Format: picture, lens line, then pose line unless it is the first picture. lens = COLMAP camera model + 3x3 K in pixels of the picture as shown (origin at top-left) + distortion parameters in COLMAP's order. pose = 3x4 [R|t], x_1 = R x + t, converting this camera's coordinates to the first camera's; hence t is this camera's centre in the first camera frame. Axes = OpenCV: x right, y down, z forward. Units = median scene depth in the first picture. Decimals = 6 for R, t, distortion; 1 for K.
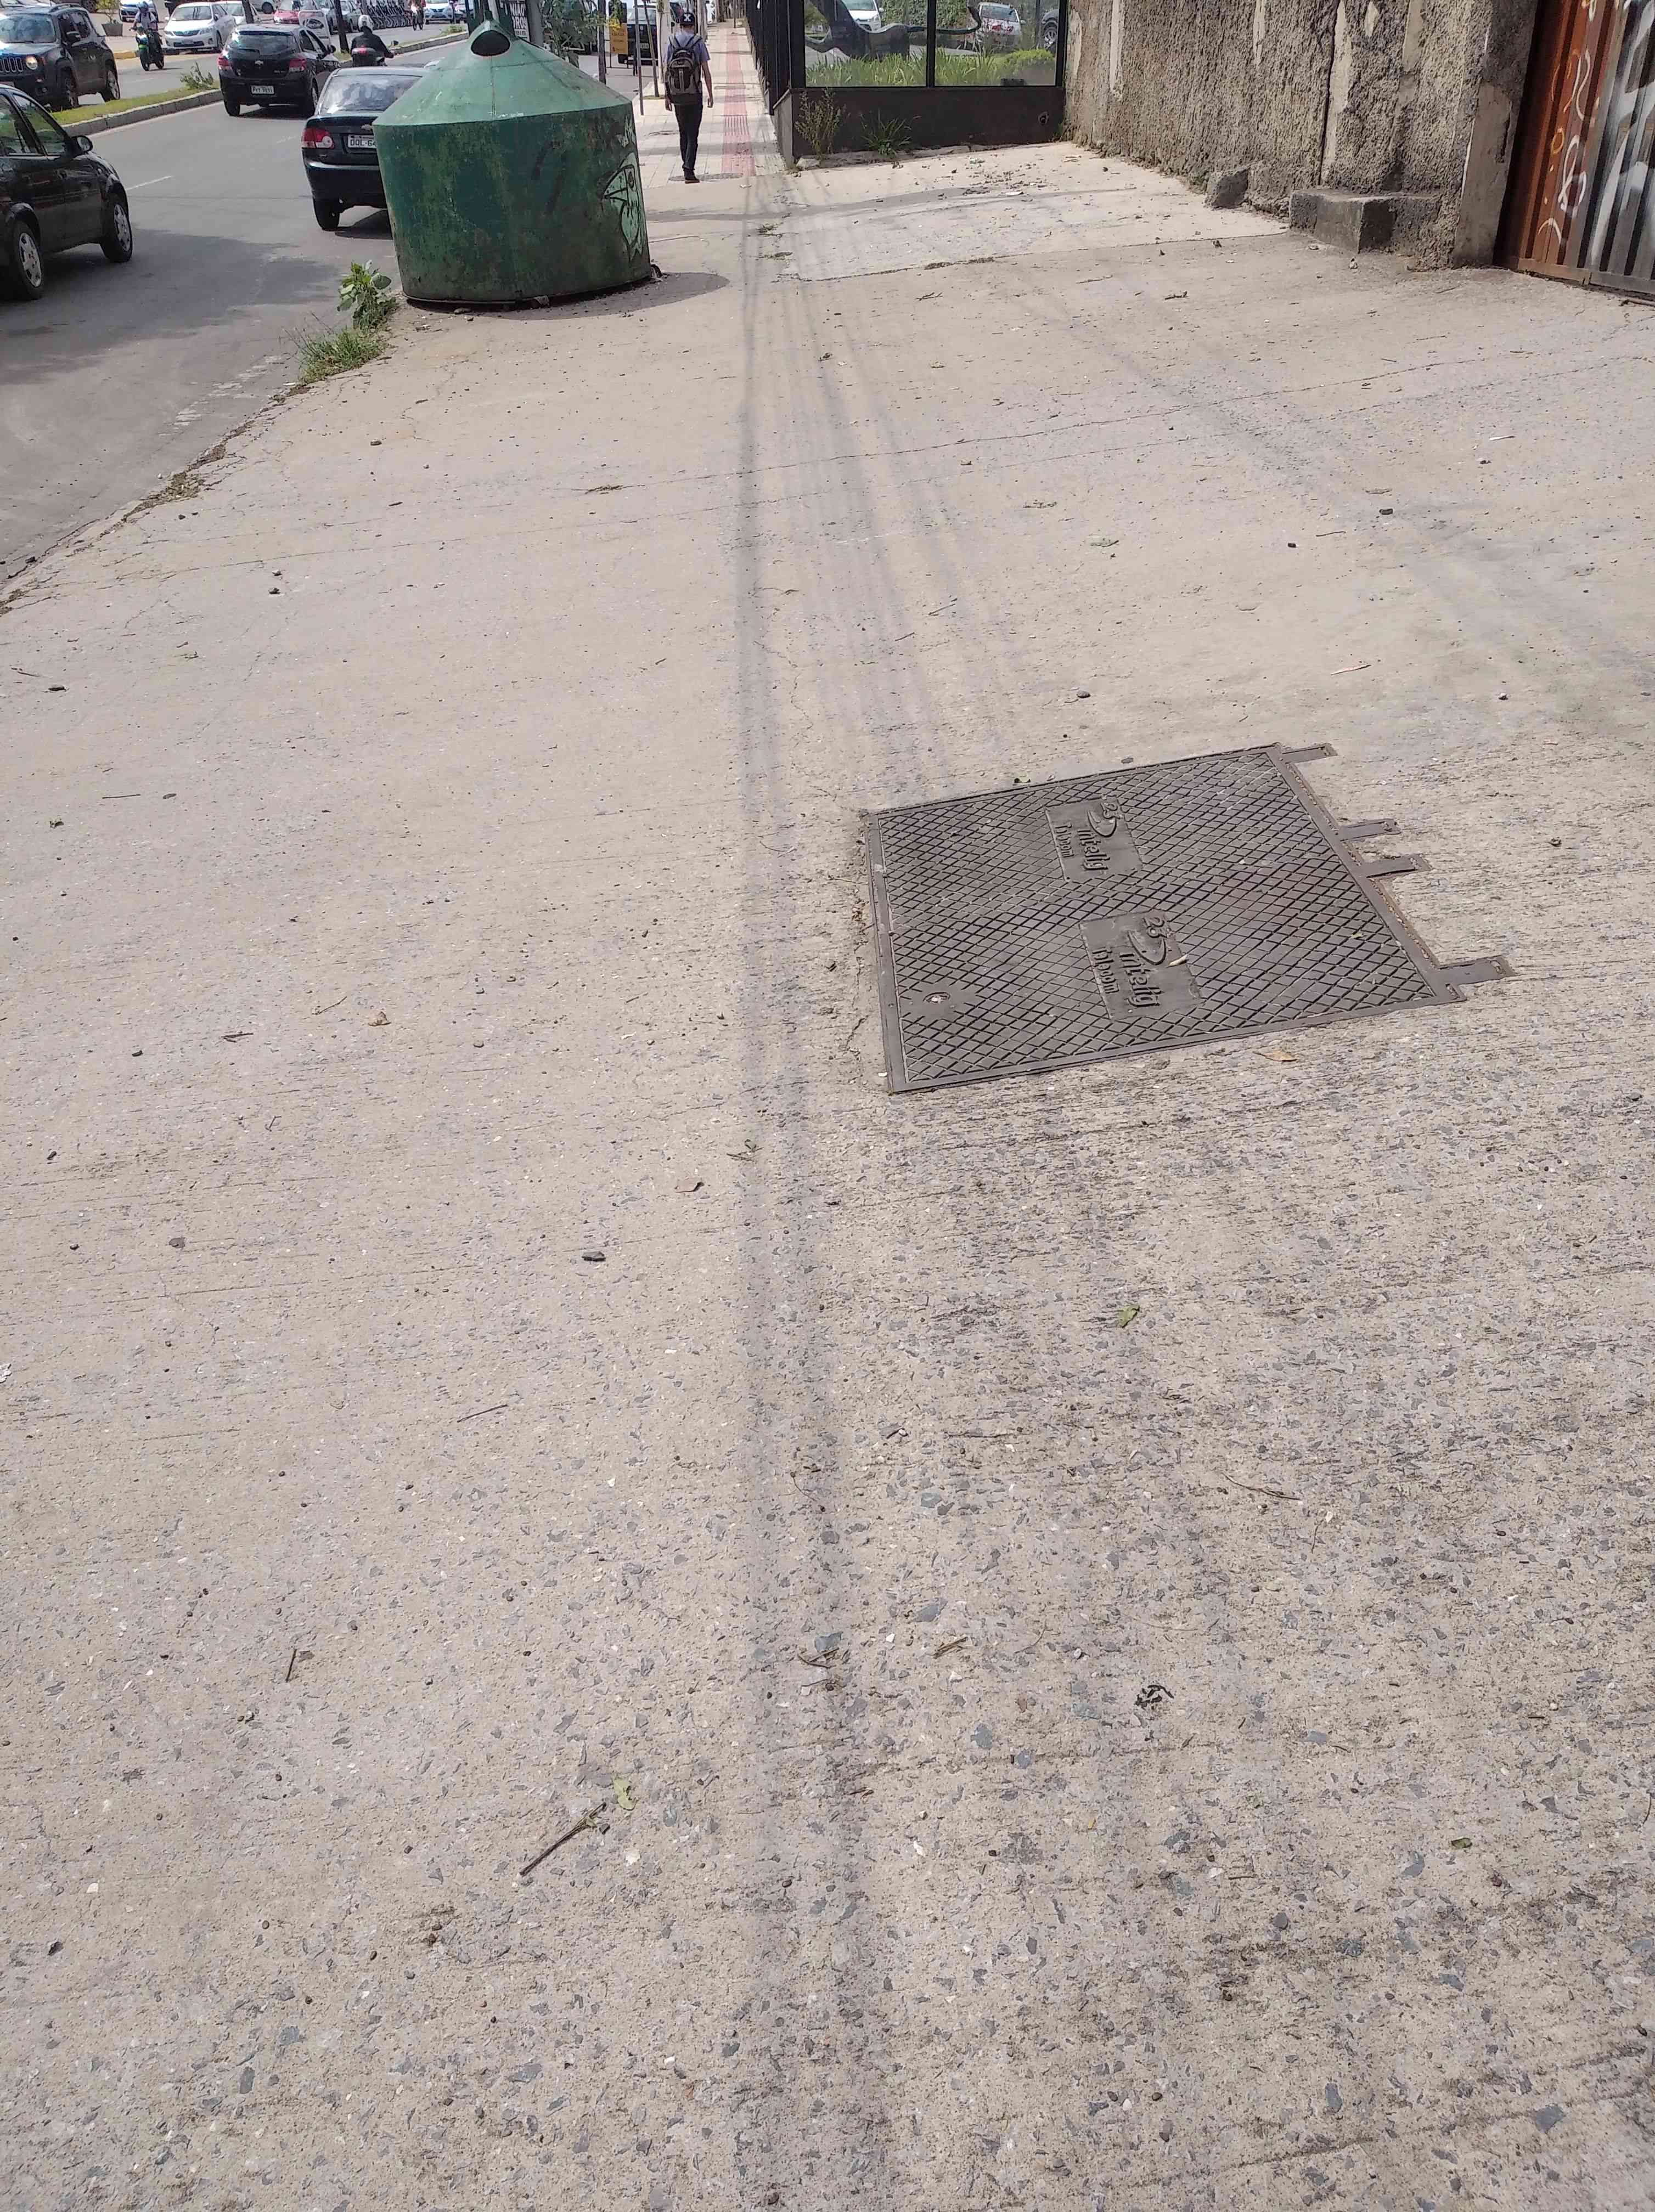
lens RADIAL K [[1752.7, 0, 818.9], [0, 1752.7, 1095.3], [0, 0, 1]] dist [0.010203, -0.003782]
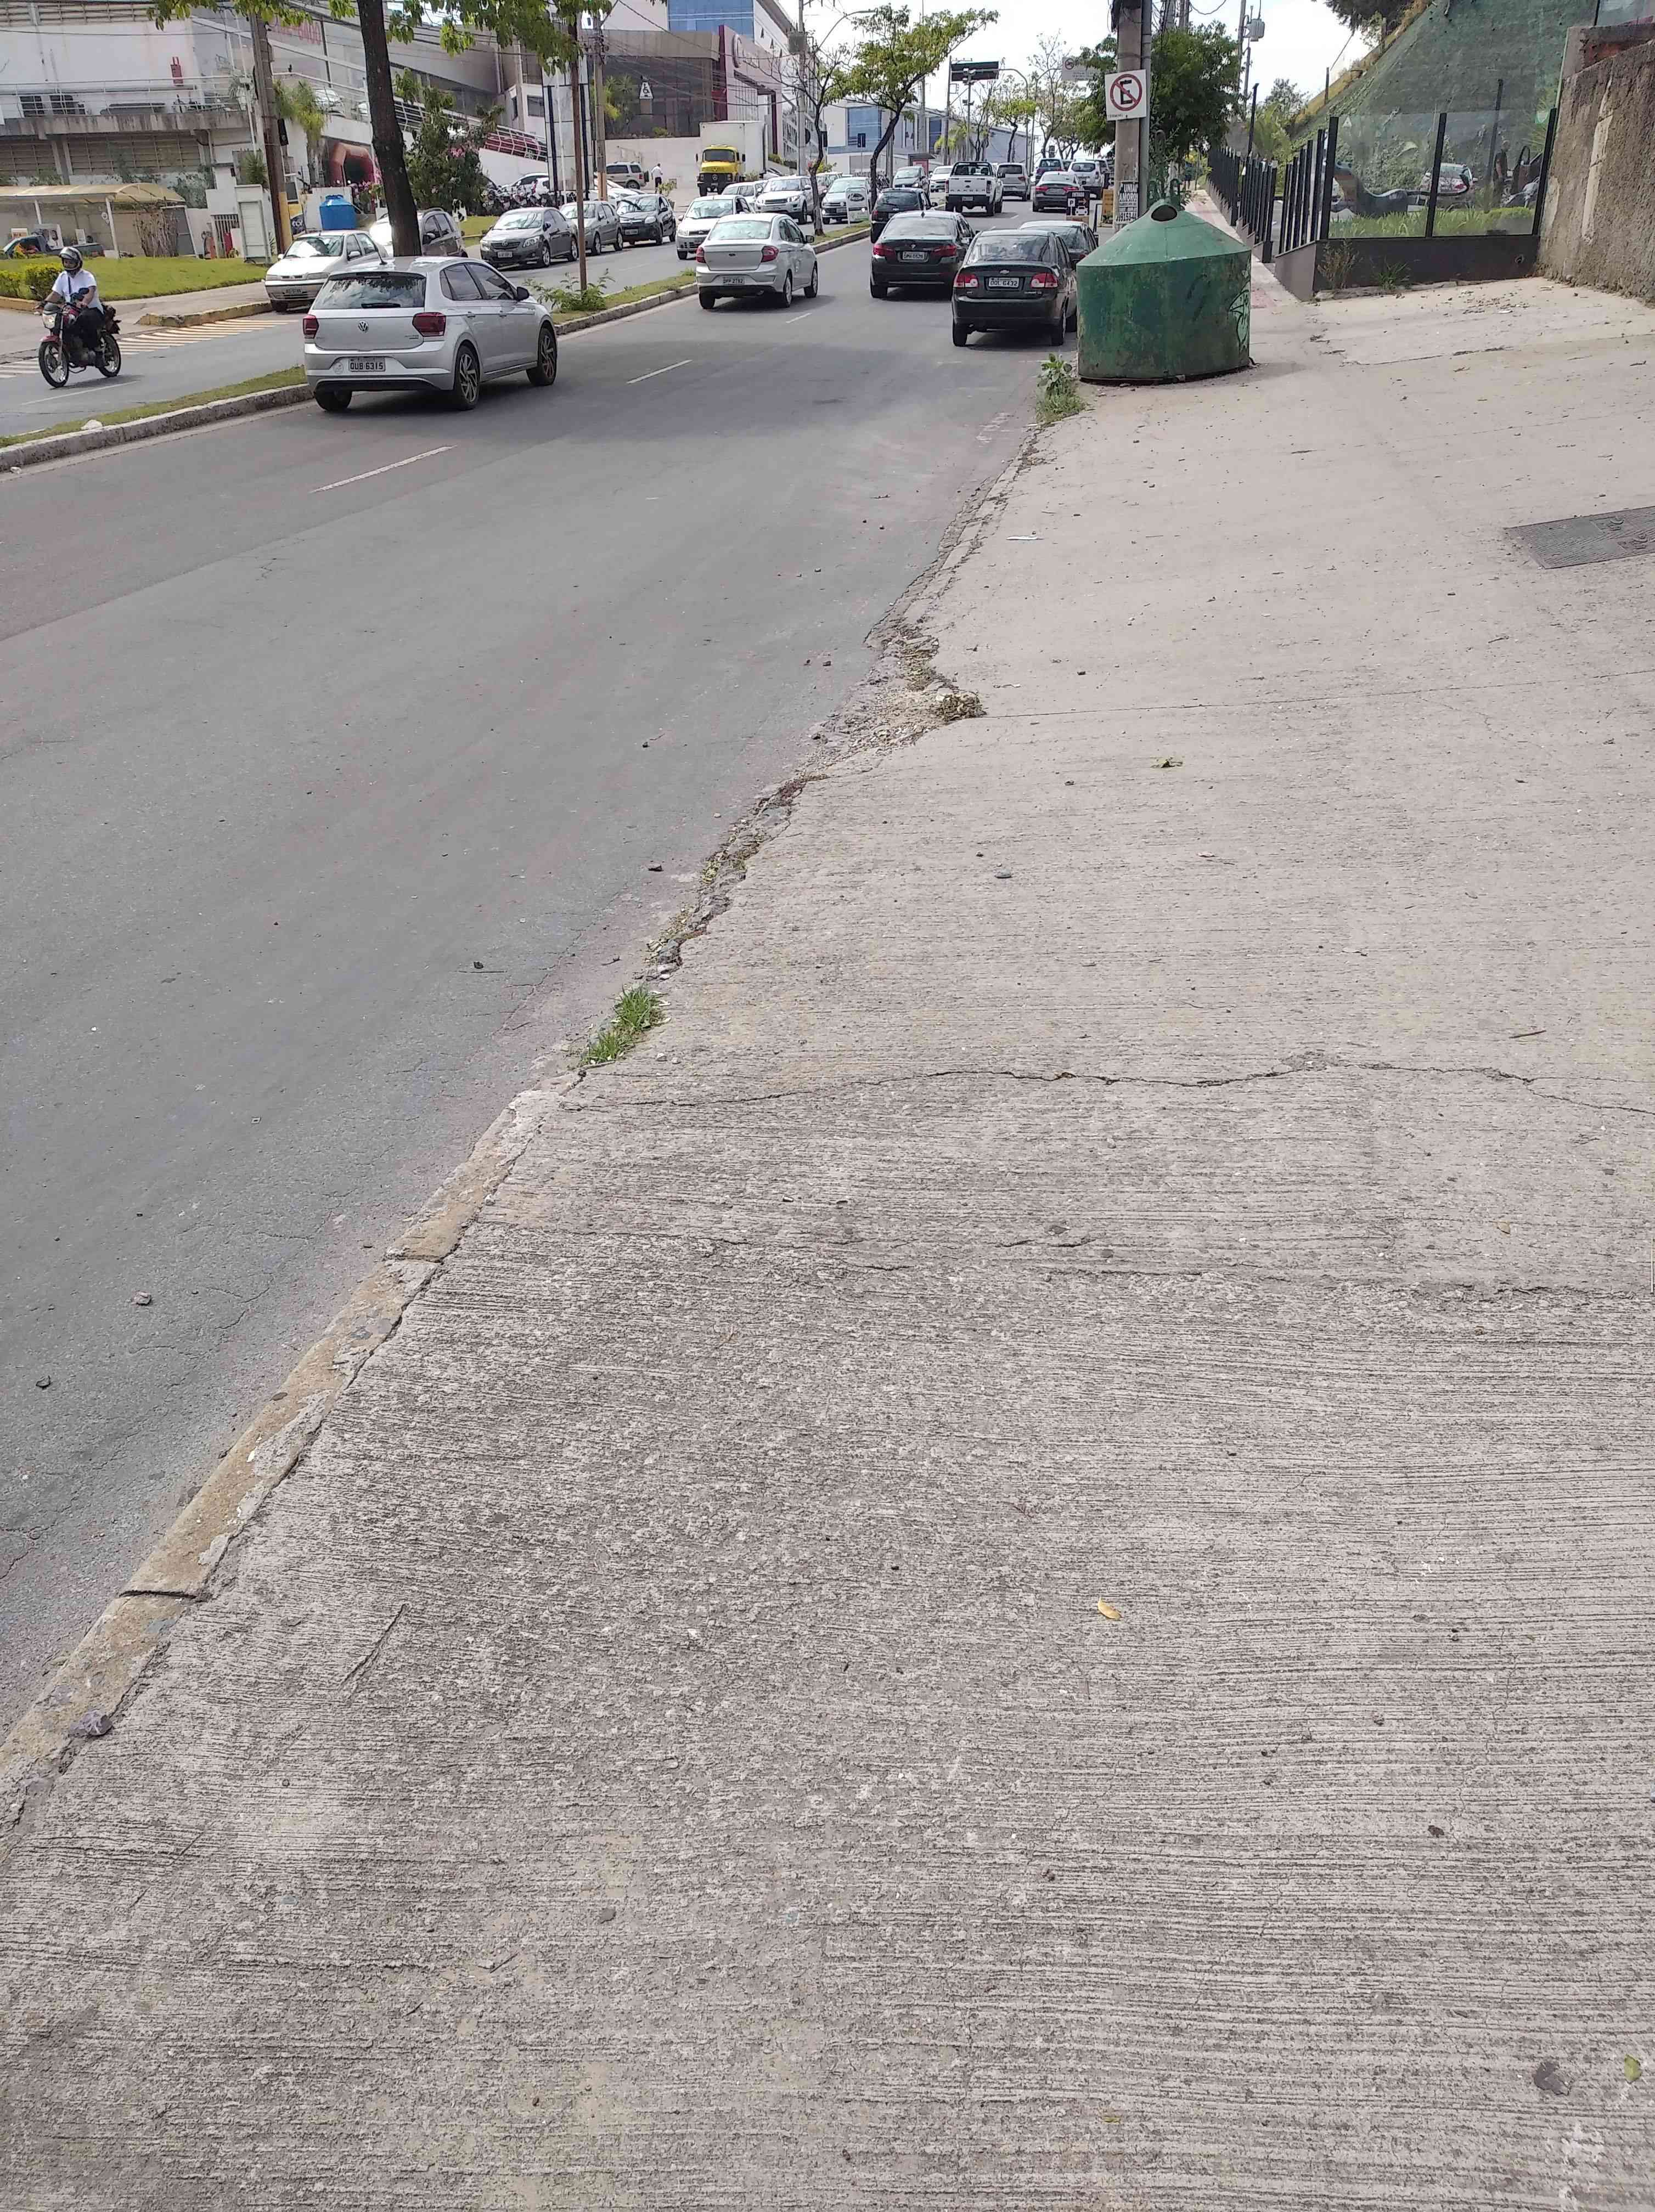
lens RADIAL K [[1756.6, 0, 827.5], [0, 1756.6, 1106.0], [0, 0, 1]] dist [0.009941, -0.001924]
pose [[0.978719, 0.078791, -0.189476, -0.120140], [-0.091107, 0.994198, -0.057176, 0.279090], [0.183872, 0.073222, 0.980219, -0.482853]]
